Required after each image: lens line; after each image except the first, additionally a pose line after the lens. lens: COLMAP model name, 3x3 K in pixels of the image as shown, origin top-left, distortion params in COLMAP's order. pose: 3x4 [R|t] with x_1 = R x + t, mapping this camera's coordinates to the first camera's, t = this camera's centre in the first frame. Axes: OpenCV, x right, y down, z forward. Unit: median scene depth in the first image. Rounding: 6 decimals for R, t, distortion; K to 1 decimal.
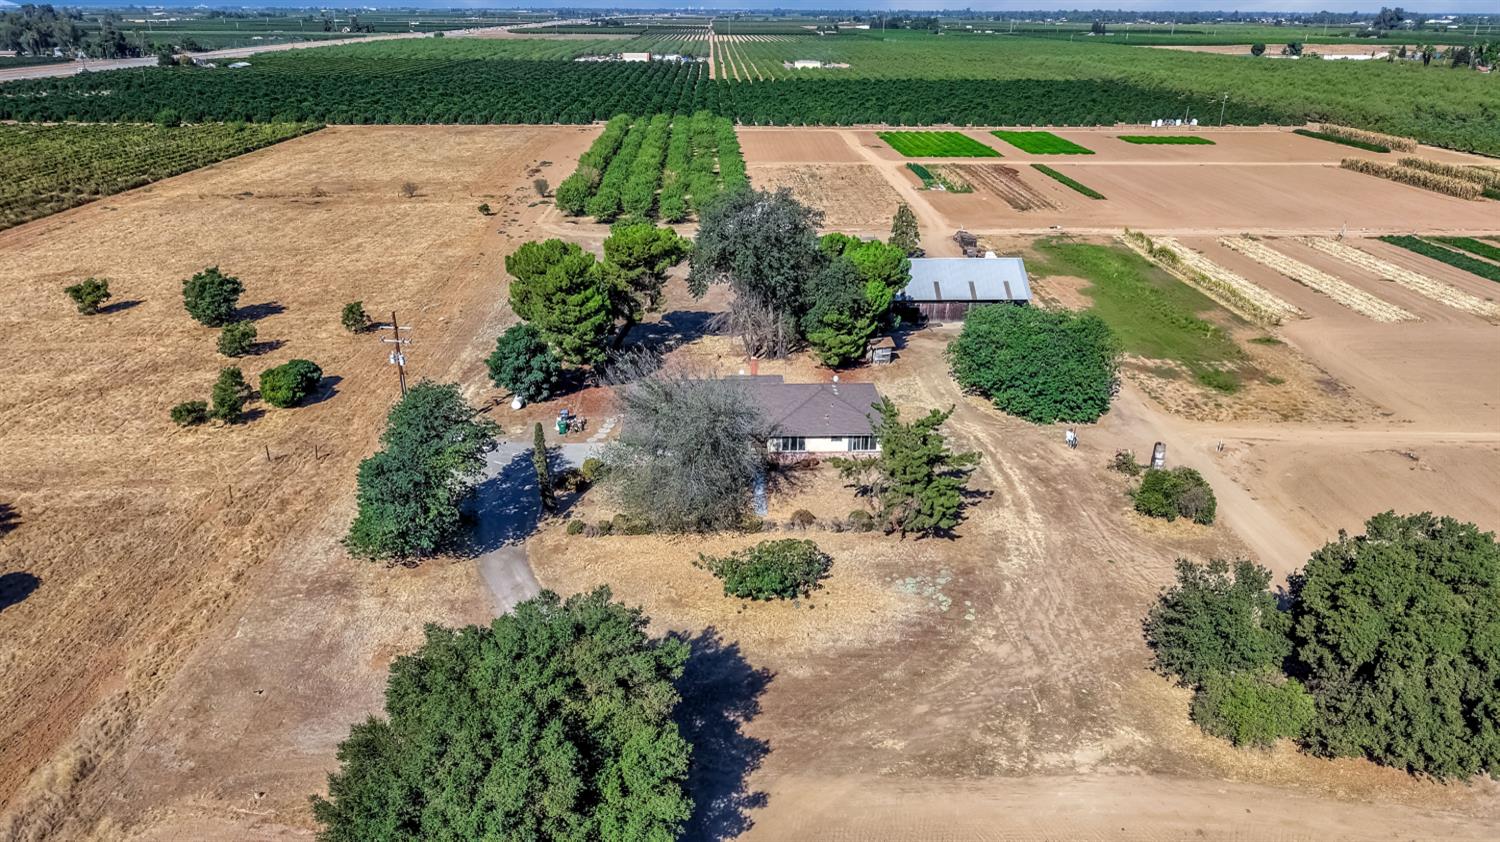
lens RADIAL K [[1013.7, 0, 737.5], [0, 1013.7, 417.2], [0, 0, 1]] dist [0.024049, -0.026056]
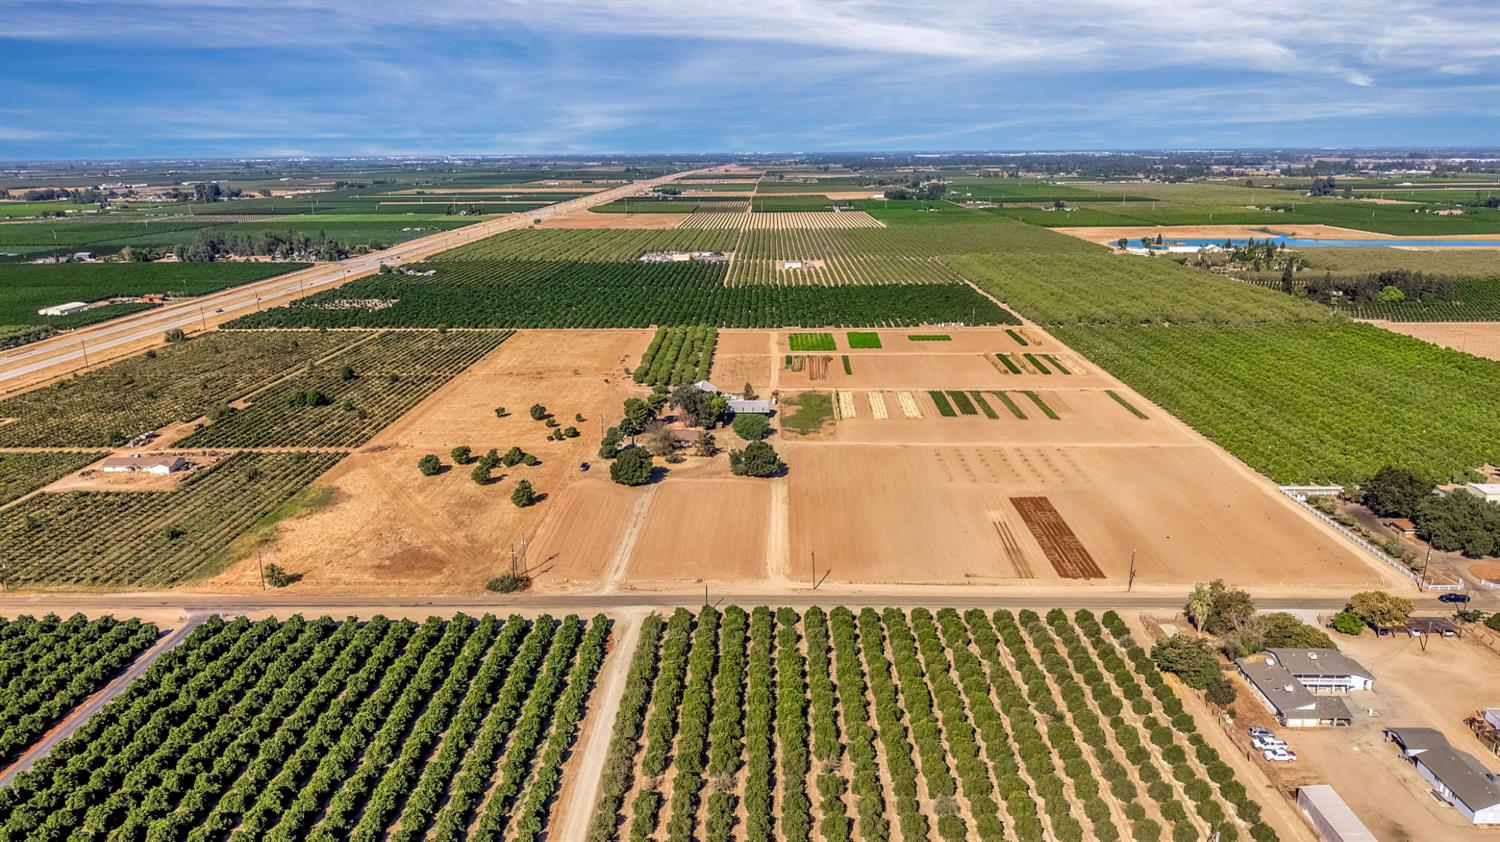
lens RADIAL K [[1013.7, 0, 749.6], [0, 1013.7, 420.0], [0, 0, 1]] dist [0.024049, -0.026056]
pose [[0.998908, -0.000587, -0.046725, 0.266147], [-0.004905, 0.993080, -0.117339, 0.220778], [0.046470, 0.117440, 0.991992, -1.700530]]
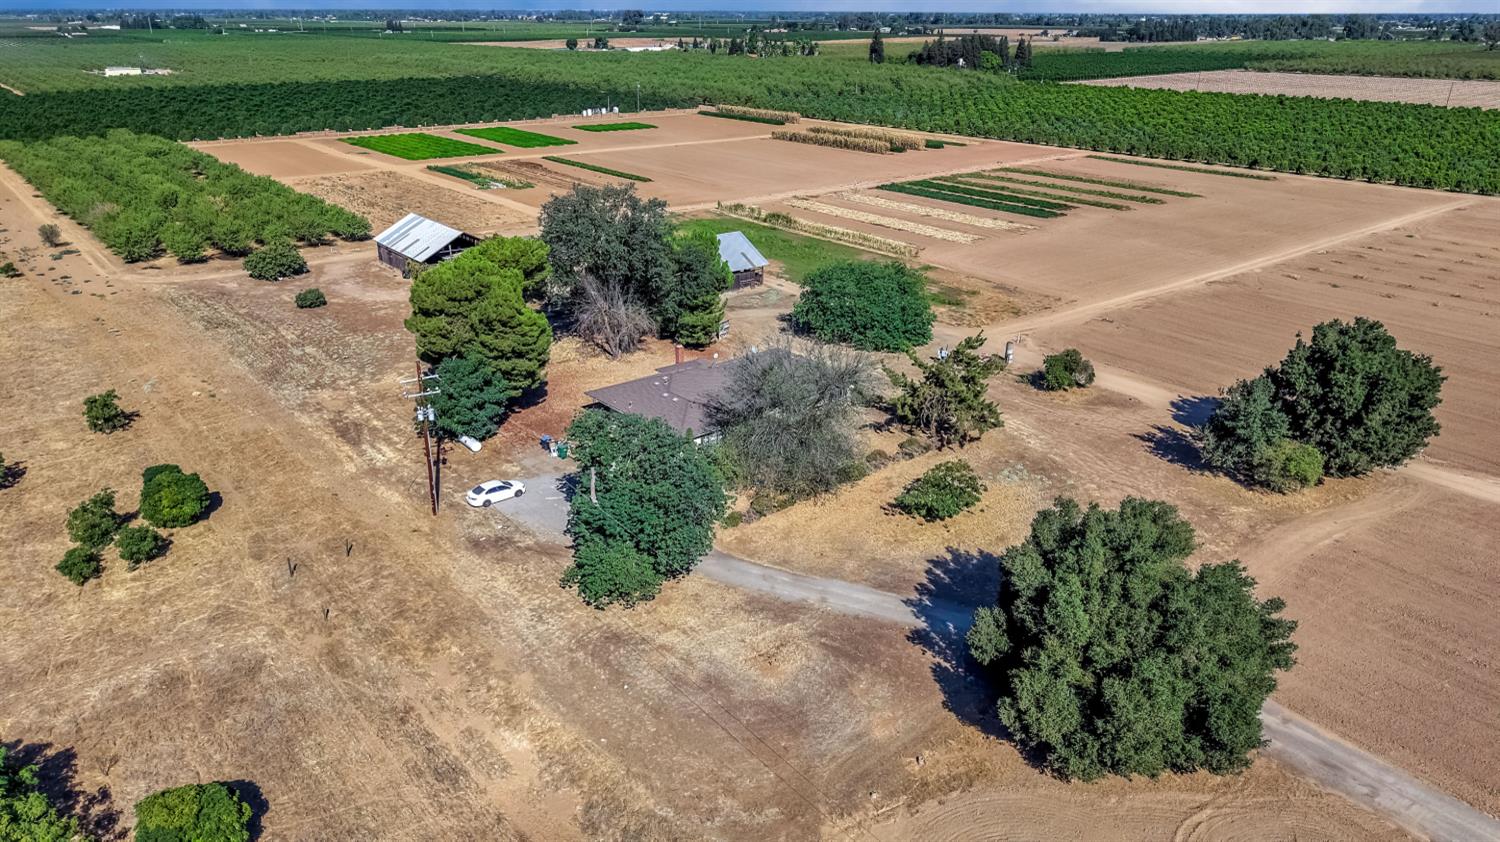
lens RADIAL K [[1013.7, 0, 756.3], [0, 1013.7, 421.3], [0, 0, 1]] dist [0.024049, -0.026056]
pose [[0.786447, -0.234473, 0.571422, -0.290023], [0.231292, 0.969627, 0.079542, -0.026176], [-0.572717, 0.069609, 0.816792, 0.059866]]
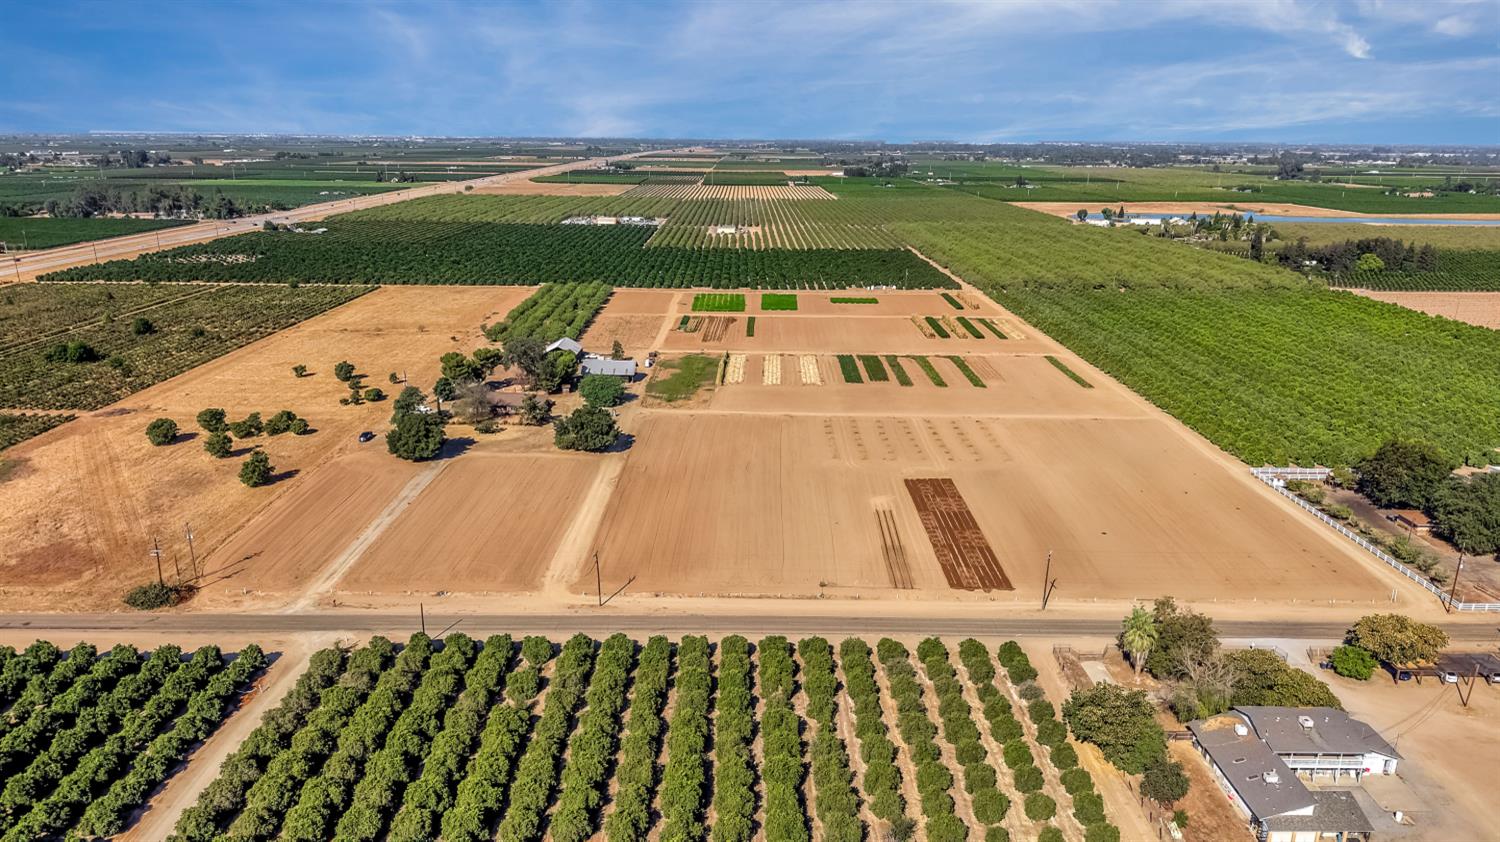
lens RADIAL K [[1013.7, 0, 764.1], [0, 1013.7, 423.6], [0, 0, 1]] dist [0.024049, -0.026056]
pose [[0.999929, 0.010964, -0.004605, 0.461692], [-0.011386, 0.994466, -0.104438, 0.214050], [0.003435, 0.104483, 0.994521, -1.241148]]
